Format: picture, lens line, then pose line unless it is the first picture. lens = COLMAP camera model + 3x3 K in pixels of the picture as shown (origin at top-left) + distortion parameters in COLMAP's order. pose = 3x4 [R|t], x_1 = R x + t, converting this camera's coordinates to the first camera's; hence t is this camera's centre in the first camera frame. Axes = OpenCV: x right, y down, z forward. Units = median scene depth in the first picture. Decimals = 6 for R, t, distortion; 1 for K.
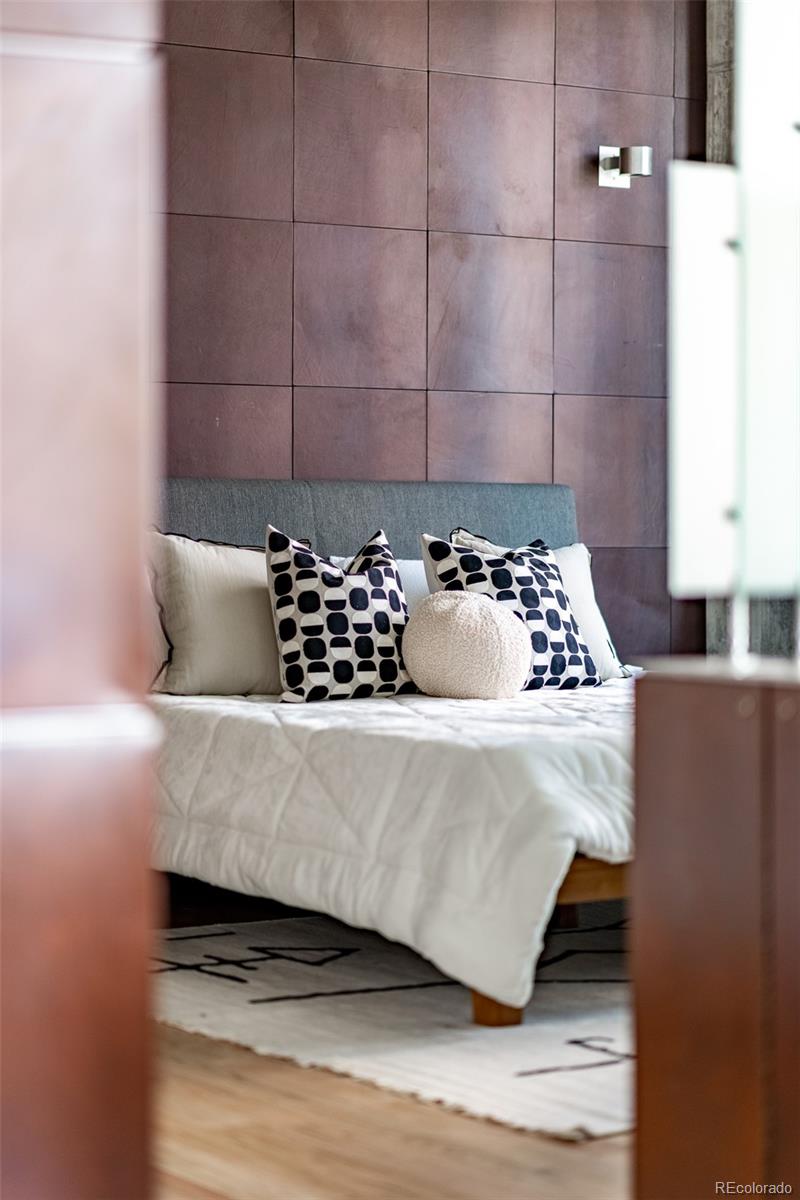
lens RADIAL K [[2960.9, 0, 400.0], [0, 2960.9, 600.0], [0, 0, 1]] dist [0.009346, -0.117921]
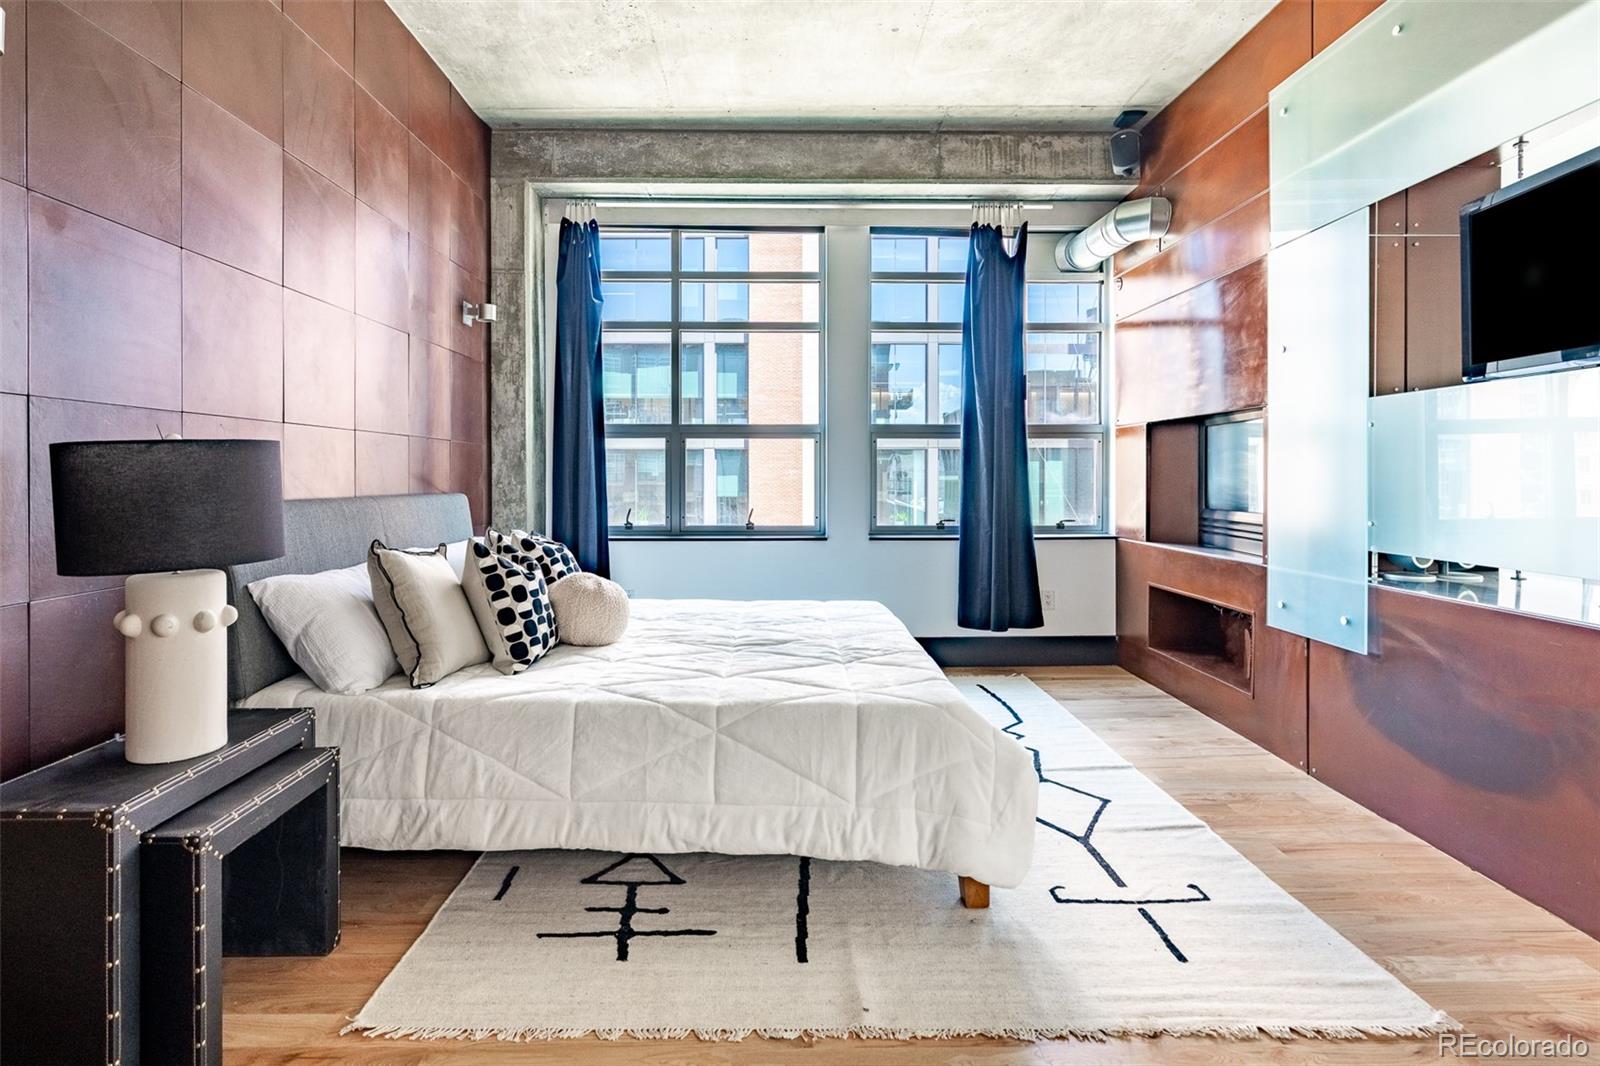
lens RADIAL K [[803.8, 0, 796.7], [0, 803.8, 485.2], [0, 0, 1]] dist [-0.003635, -0.000446]
pose [[0.555885, -0.010871, 0.831188, -0.260889], [0.023281, 0.999726, -0.002495, -0.044369], [-0.830933, 0.020738, 0.555986, 0.674751]]
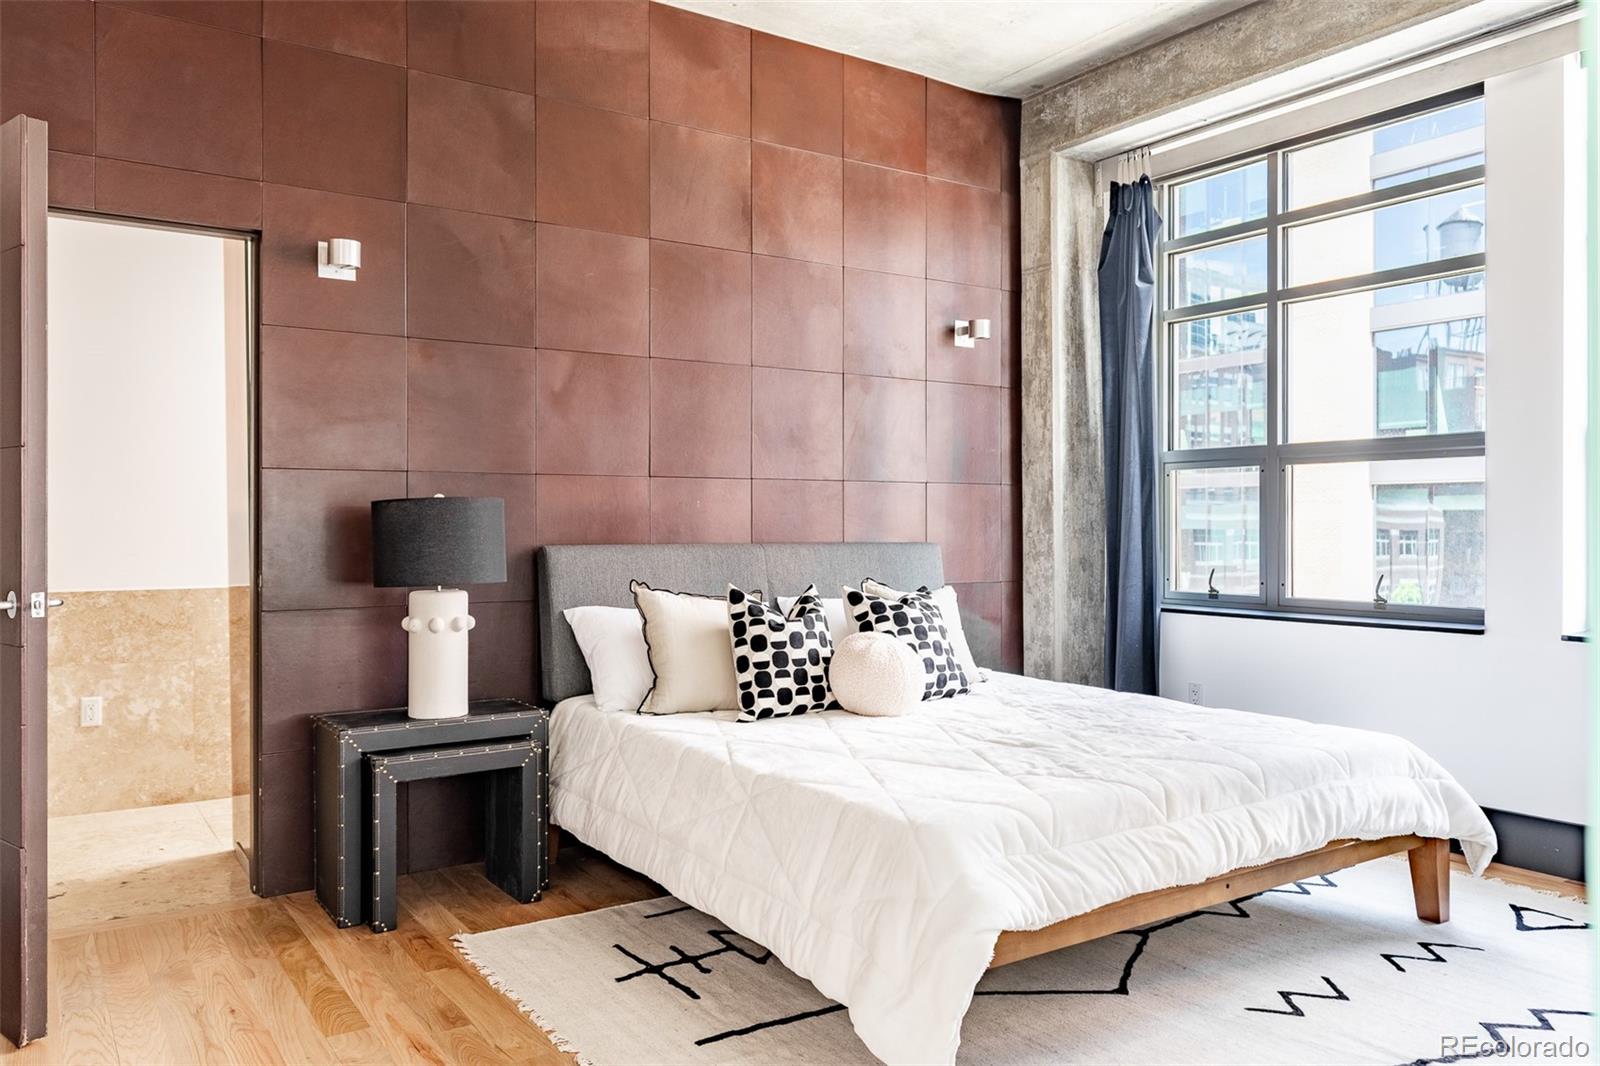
lens RADIAL K [[1202.0, 0, 800.0], [0, 1202.0, 533.0], [0, 0, 1]] dist [0.000650, -0.000953]
pose [[0.999873, -0.003042, -0.015619, -0.003666], [0.002724, 0.999789, -0.020336, -0.036943], [0.015677, 0.020291, 0.999671, 0.451994]]
